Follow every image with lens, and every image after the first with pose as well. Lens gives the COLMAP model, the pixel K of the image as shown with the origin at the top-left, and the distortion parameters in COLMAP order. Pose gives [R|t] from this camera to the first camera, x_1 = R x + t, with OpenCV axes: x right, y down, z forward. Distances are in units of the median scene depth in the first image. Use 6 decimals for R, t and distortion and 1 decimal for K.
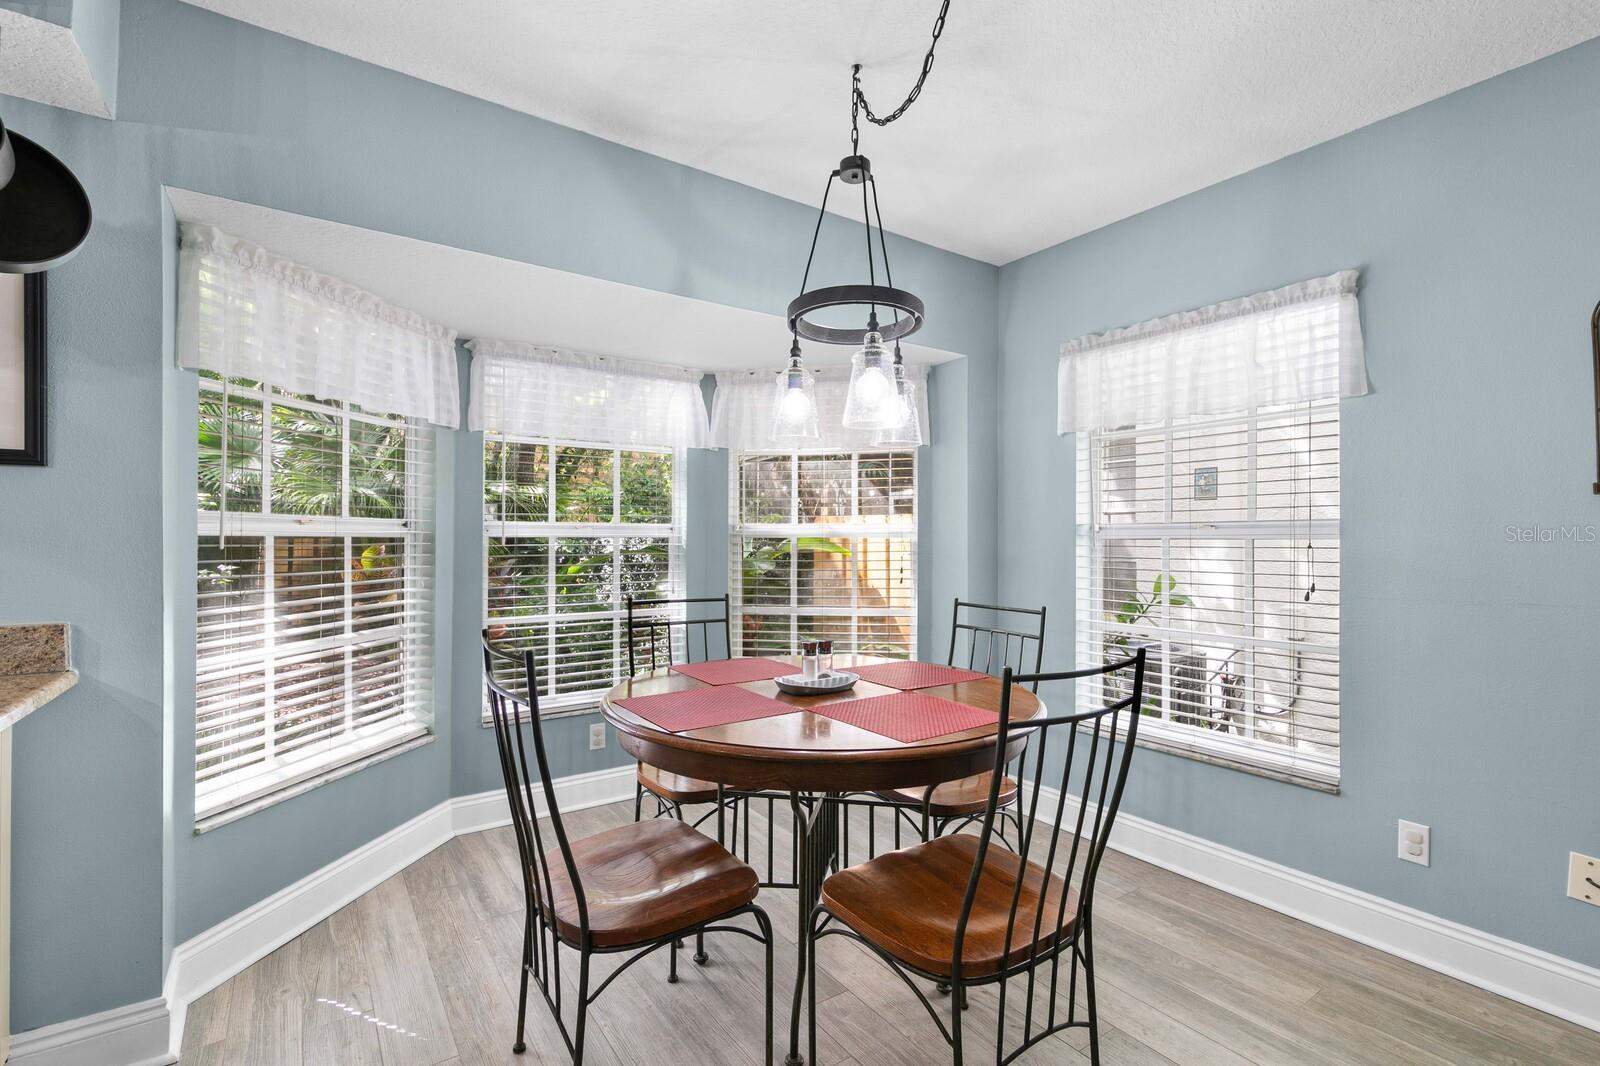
lens RADIAL K [[730.5, 0, 799.6], [0, 730.5, 527.3], [0, 0, 1]] dist [0.007847, -0.002371]
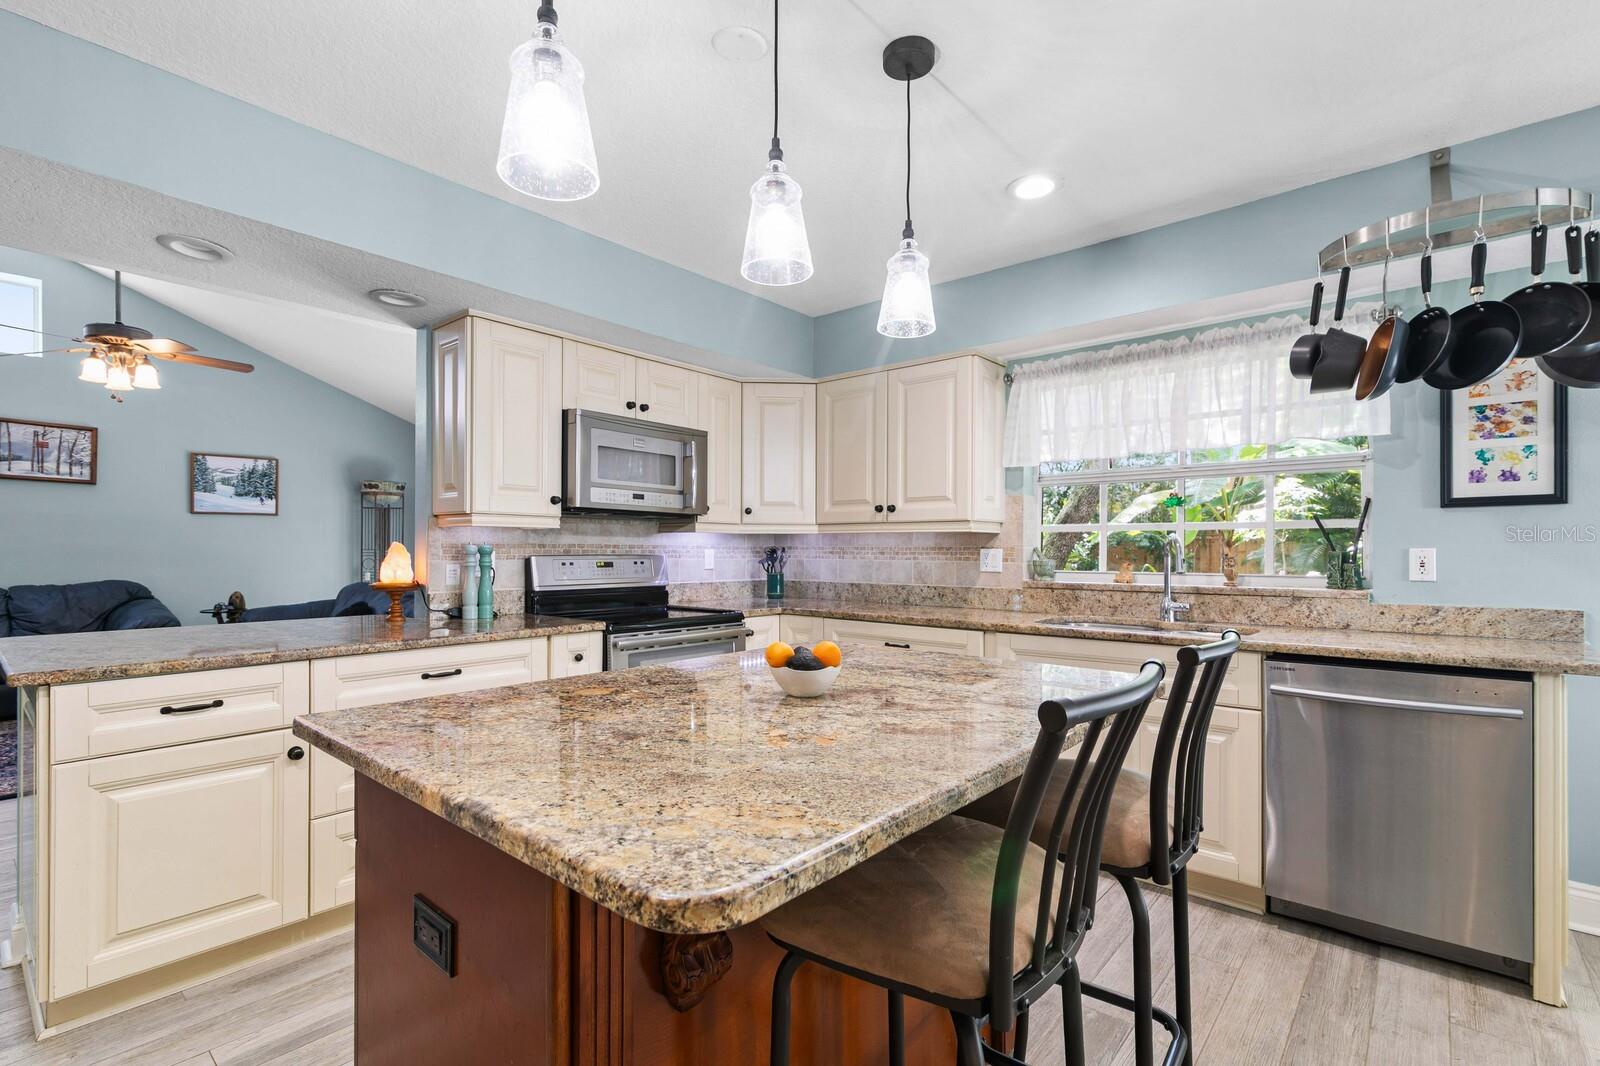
lens RADIAL K [[730.5, 0, 803.9], [0, 730.5, 550.7], [0, 0, 1]] dist [0.007847, -0.002371]
pose [[0.252382, -0.001025, -0.967627, 0.019782], [0.018171, 0.999828, 0.003680, -0.014611], [0.967457, -0.018512, 0.252358, -0.591570]]
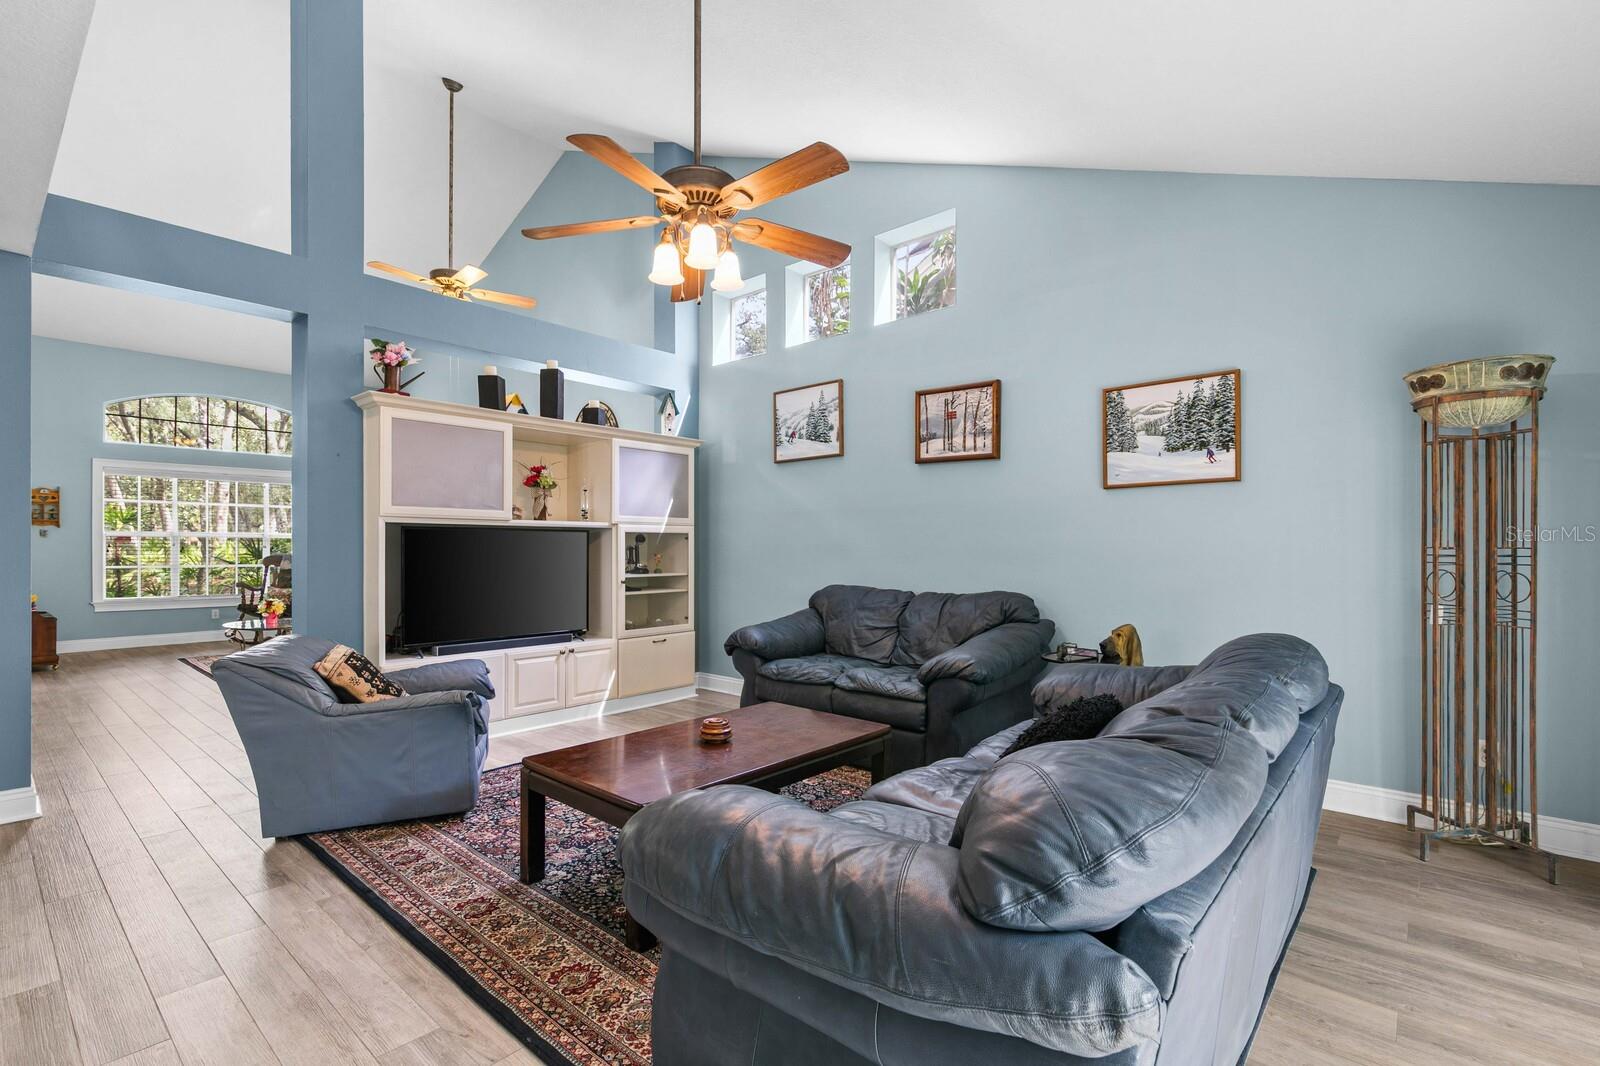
lens RADIAL K [[730.5, 0, 799.8], [0, 730.5, 549.0], [0, 0, 1]] dist [0.007847, -0.002371]
pose [[-0.969296, -0.002619, -0.245882, -2.167213], [0.002017, 0.999825, -0.018601, -0.018445], [0.245888, -0.018525, -0.969121, -0.667880]]
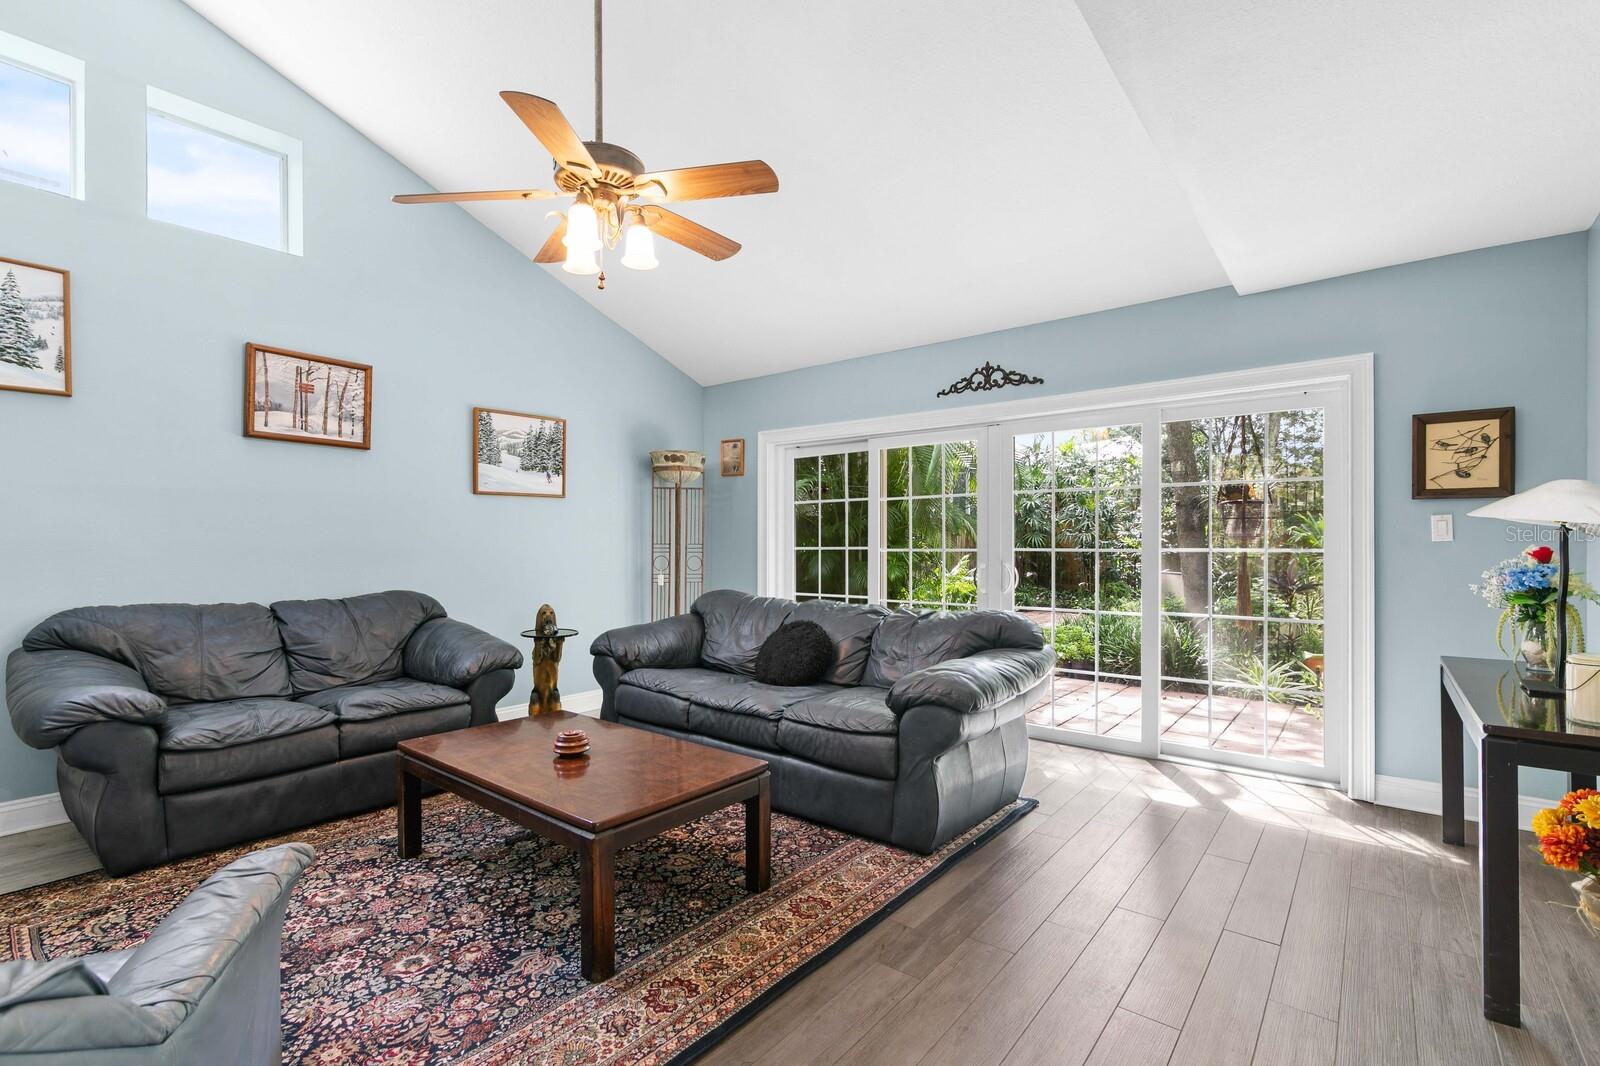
lens RADIAL K [[730.5, 0, 806.1], [0, 730.5, 536.8], [0, 0, 1]] dist [0.007847, -0.002371]
pose [[0.295235, -0.015288, -0.955302, -1.144815], [0.027308, 0.999599, -0.007557, -0.035152], [0.955034, -0.023856, 0.295534, -1.876208]]
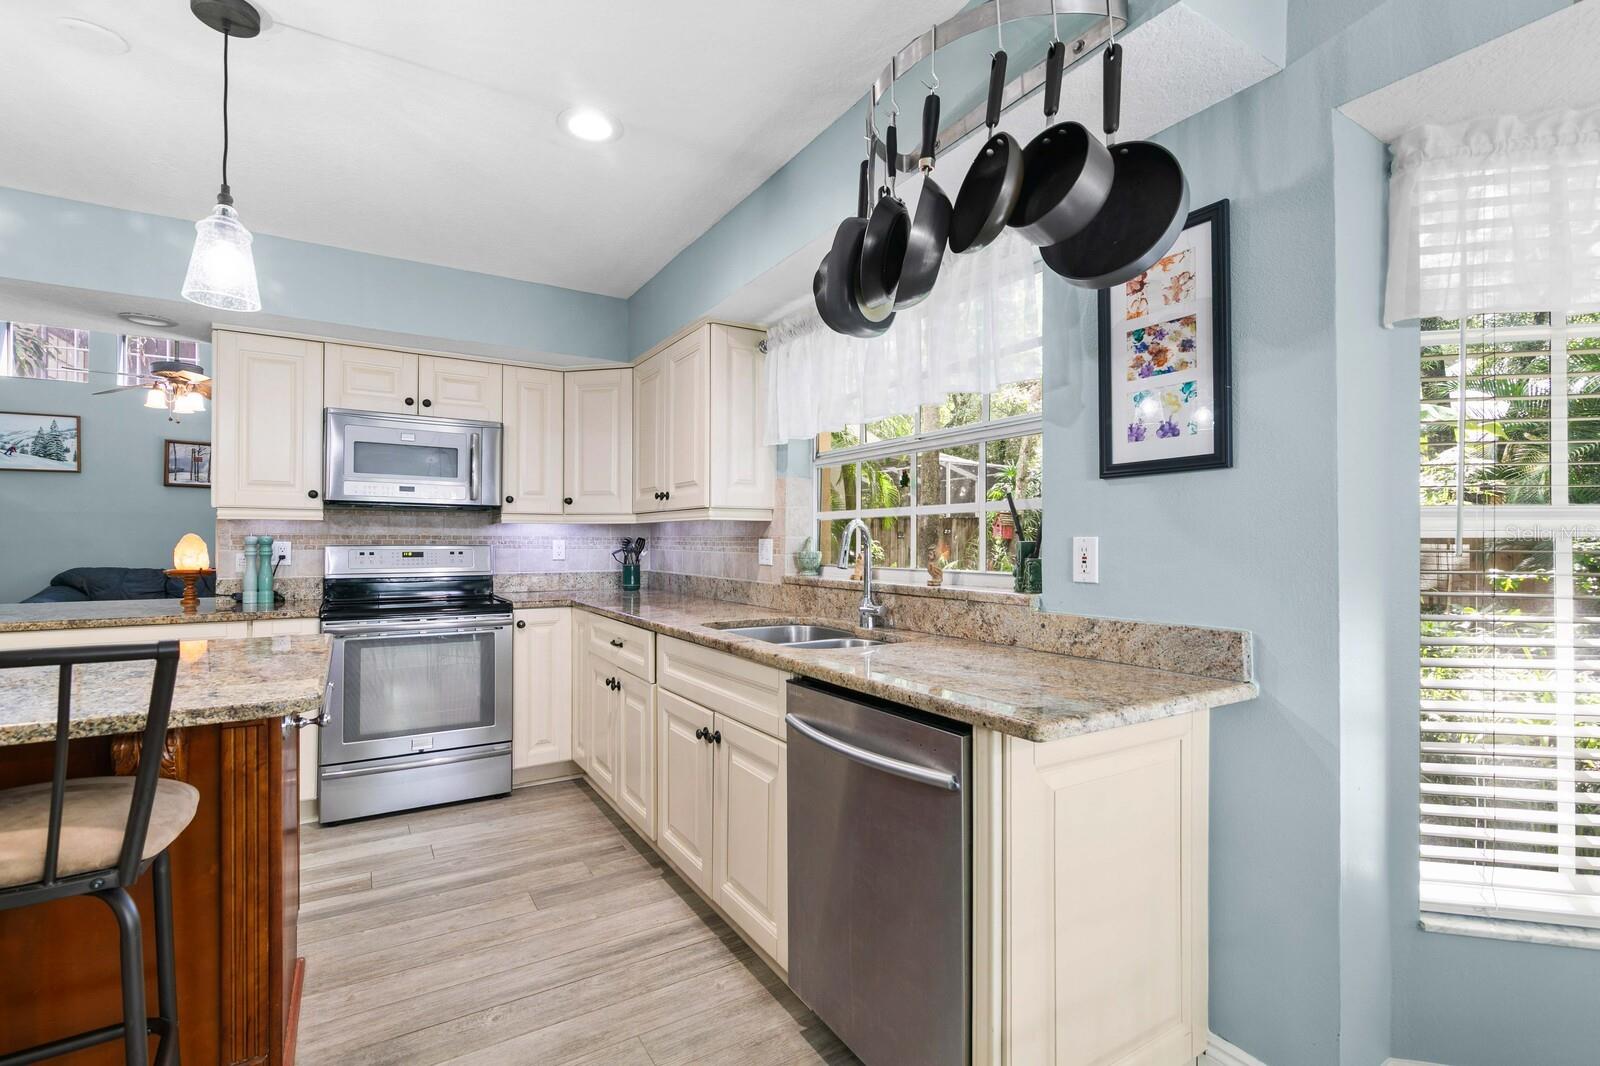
lens RADIAL K [[730.5, 0, 799.0], [0, 730.5, 537.9], [0, 0, 1]] dist [0.007847, -0.002371]
pose [[-0.056852, -0.006531, -0.998361, -0.014369], [0.019048, 0.999789, -0.007625, 0.004013], [0.998201, -0.019450, -0.056716, 0.322260]]
